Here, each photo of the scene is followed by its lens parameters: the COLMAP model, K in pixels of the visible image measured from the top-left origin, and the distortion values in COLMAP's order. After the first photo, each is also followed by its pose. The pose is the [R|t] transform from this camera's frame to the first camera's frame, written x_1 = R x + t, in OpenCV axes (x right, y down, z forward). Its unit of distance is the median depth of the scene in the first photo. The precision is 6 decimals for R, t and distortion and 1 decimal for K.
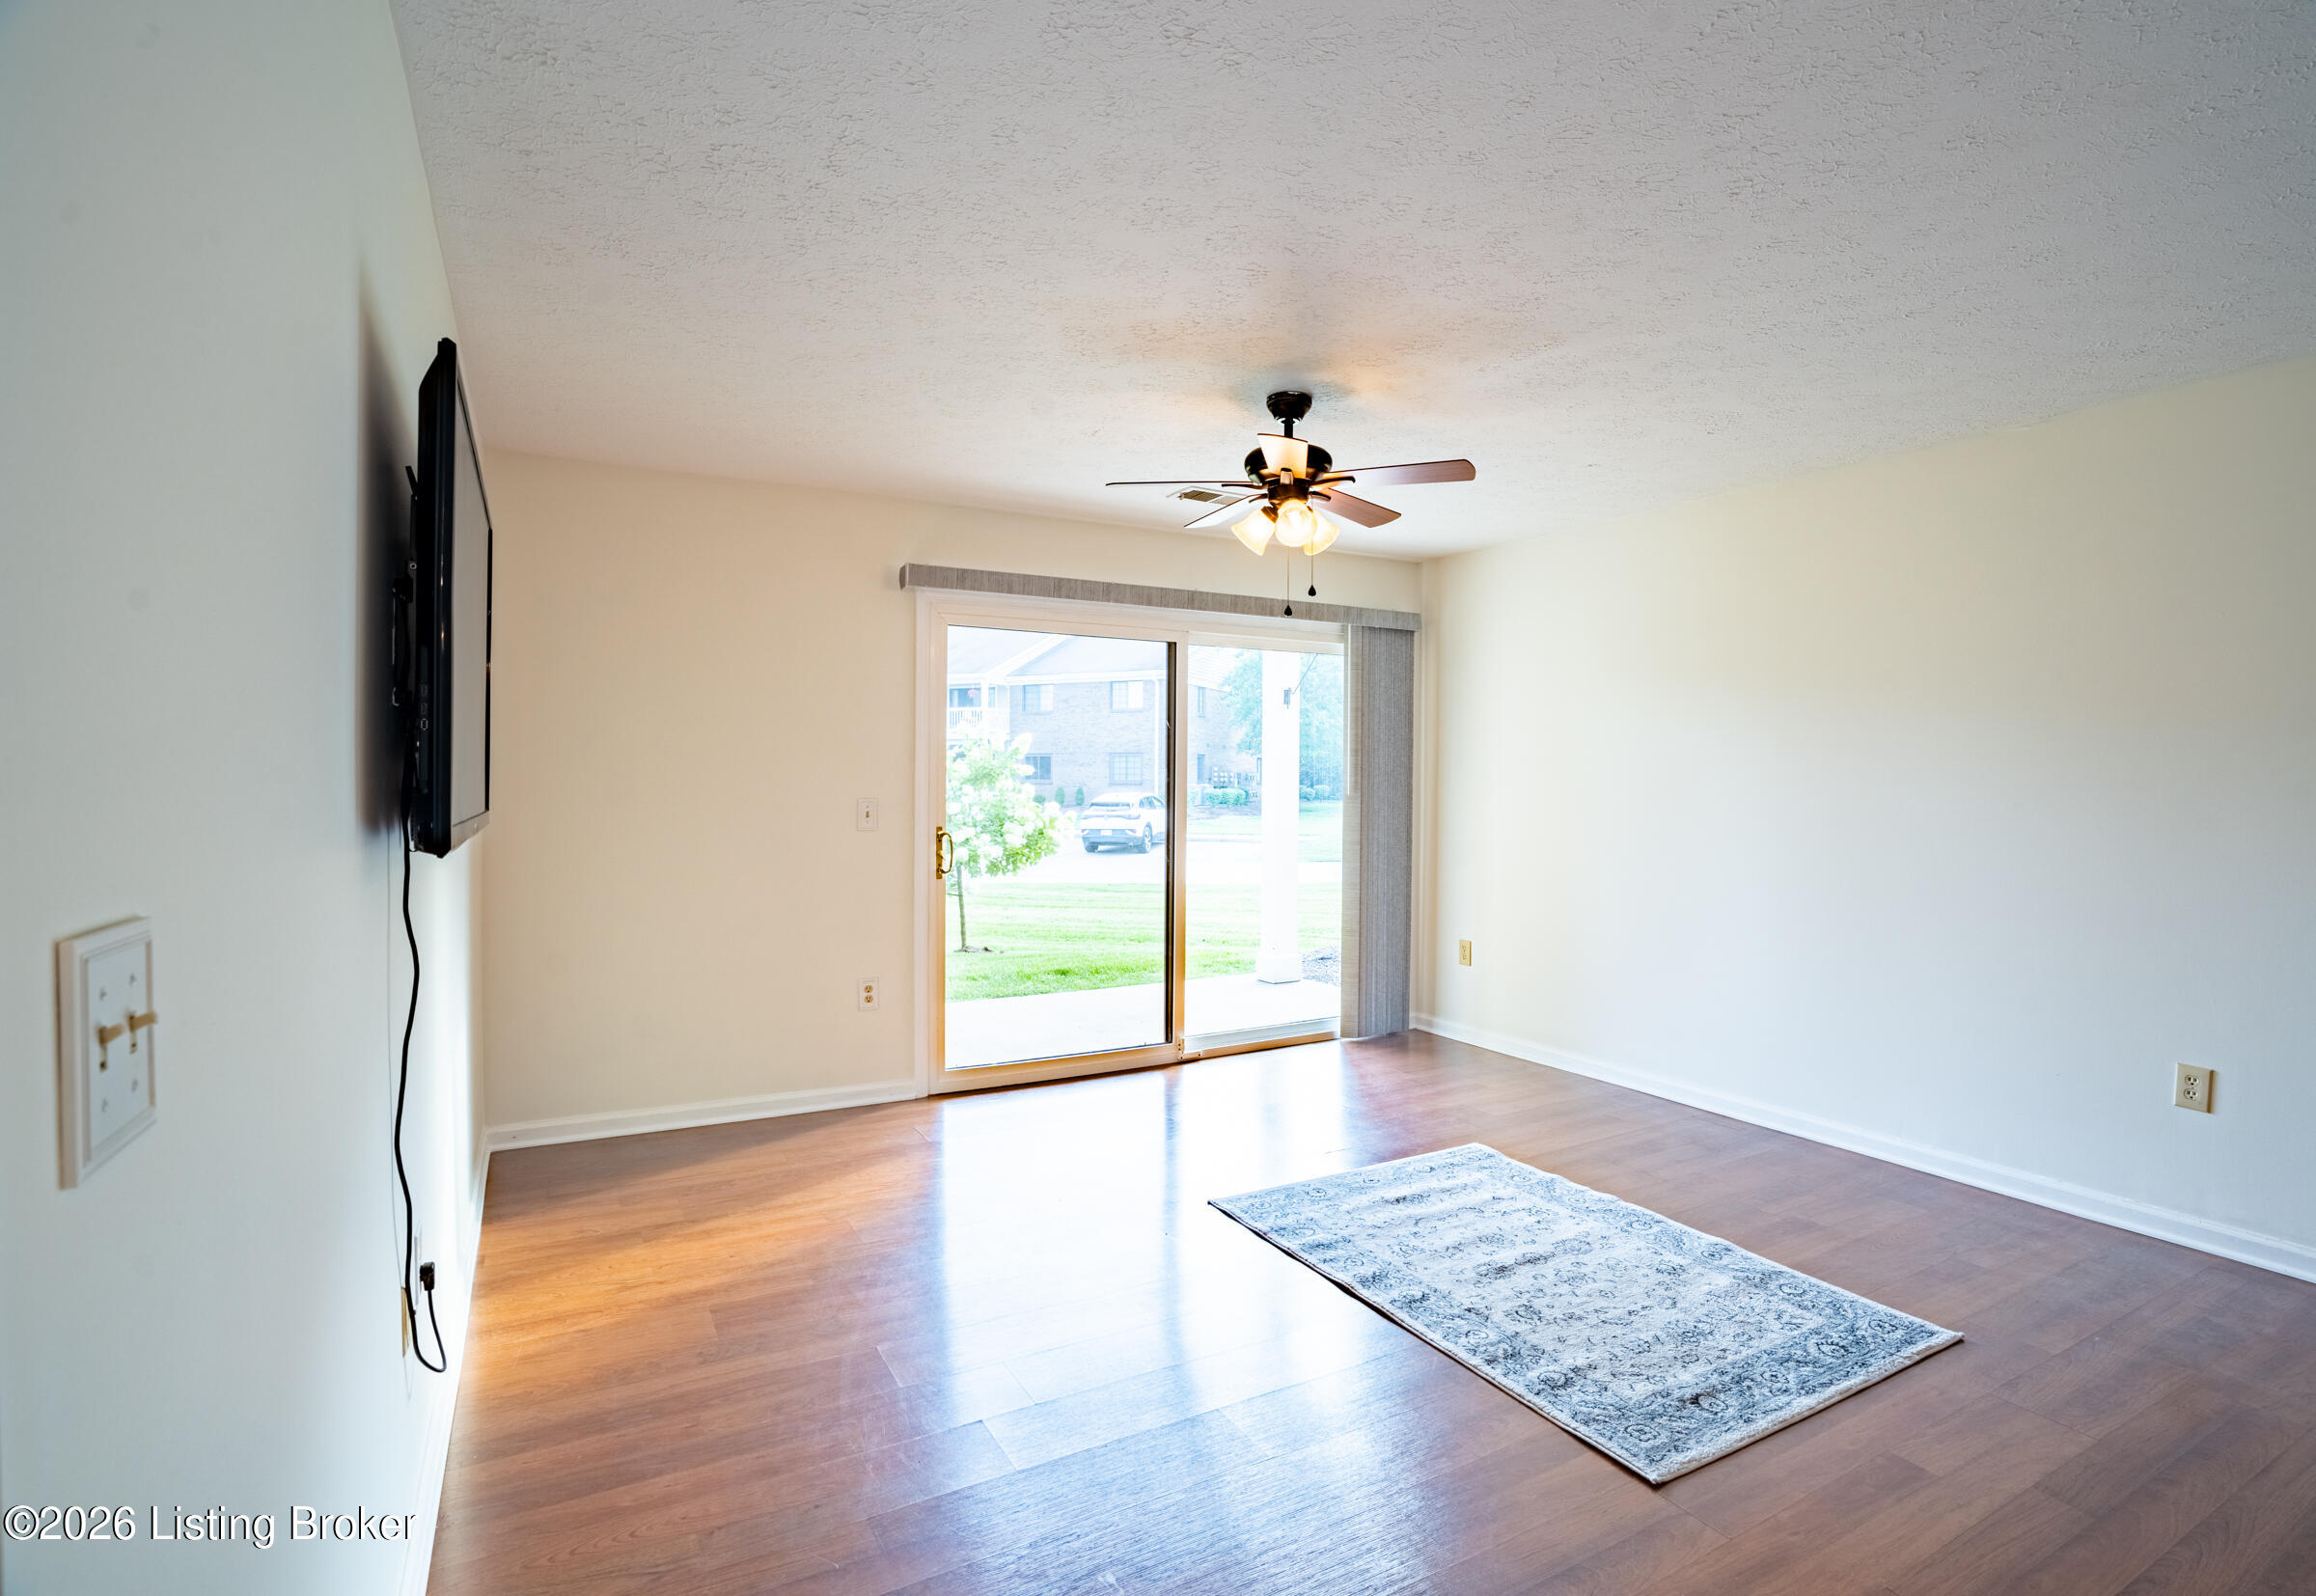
lens RADIAL K [[1183.8, 0, 1151.6], [0, 1183.8, 786.8], [0, 0, 1]] dist [-0.027567, -0.000139]
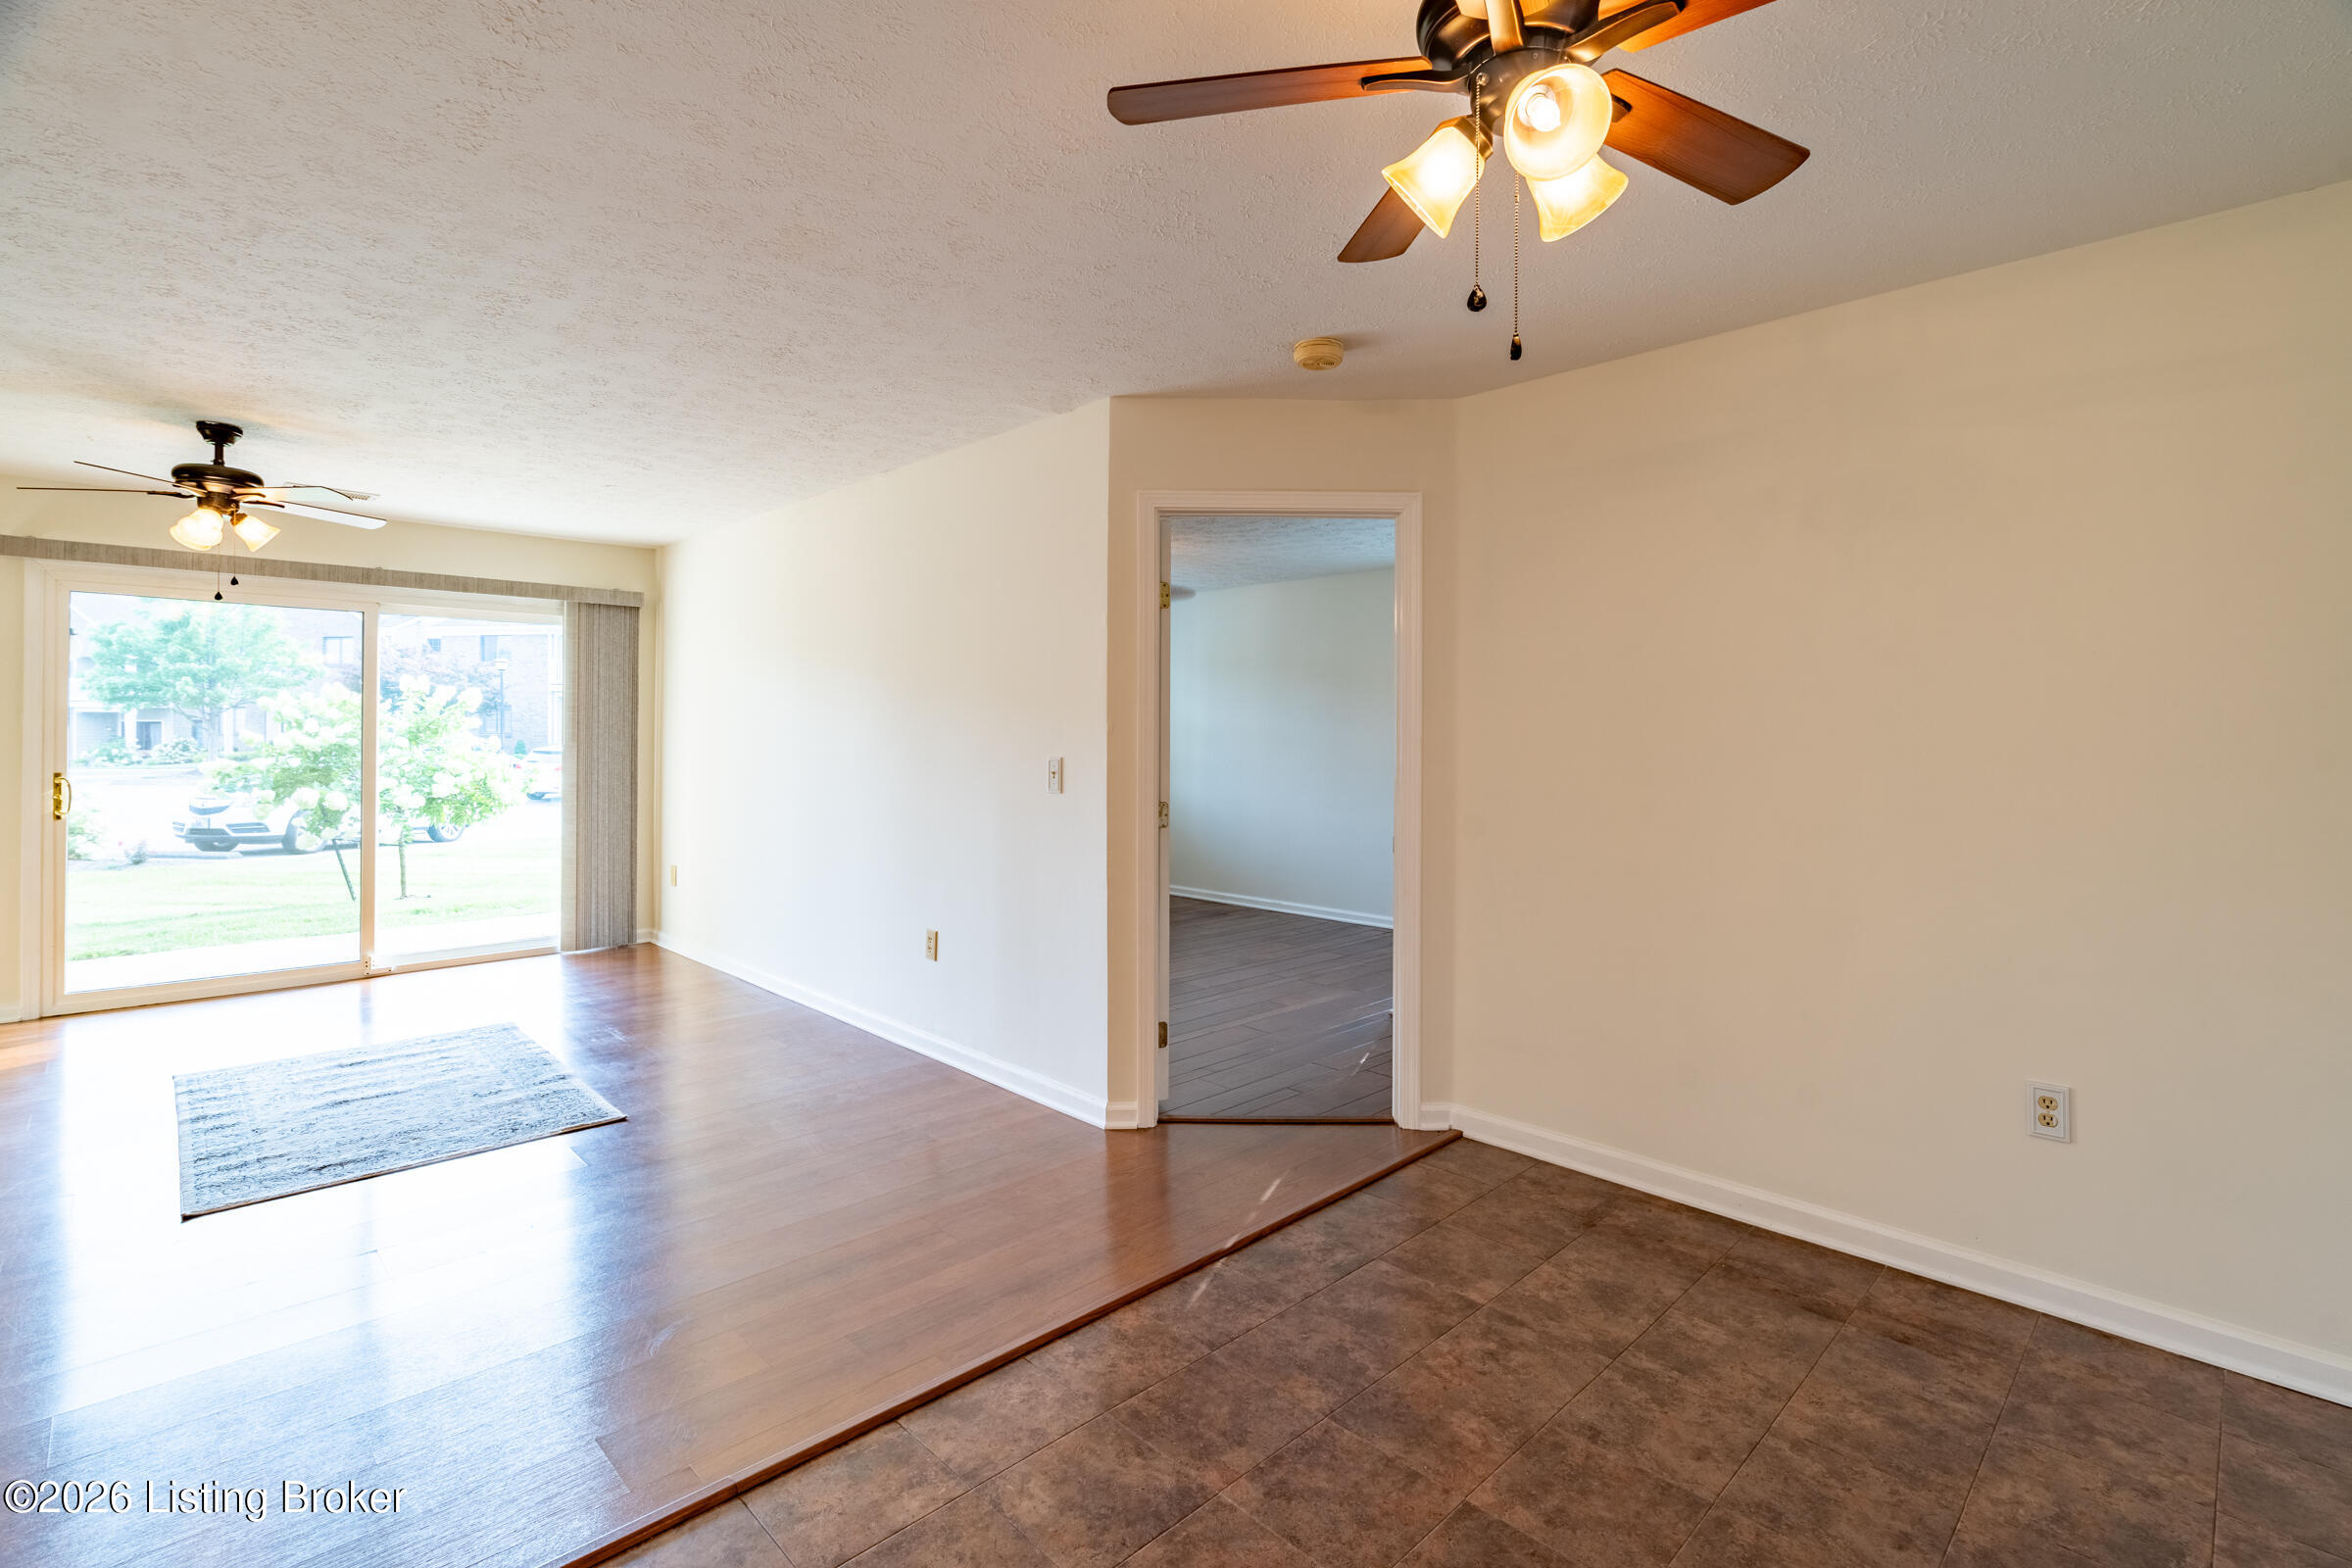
lens RADIAL K [[1108.6, 0, 1184.6], [0, 1108.6, 739.0], [0, 0, 1]] dist [-0.026078, 0.003959]
pose [[0.954098, 0.000765, 0.299495, 0.432755], [-0.000445, 0.999999, -0.001137, 0.001610], [-0.299495, 0.000951, 0.954097, -0.234076]]
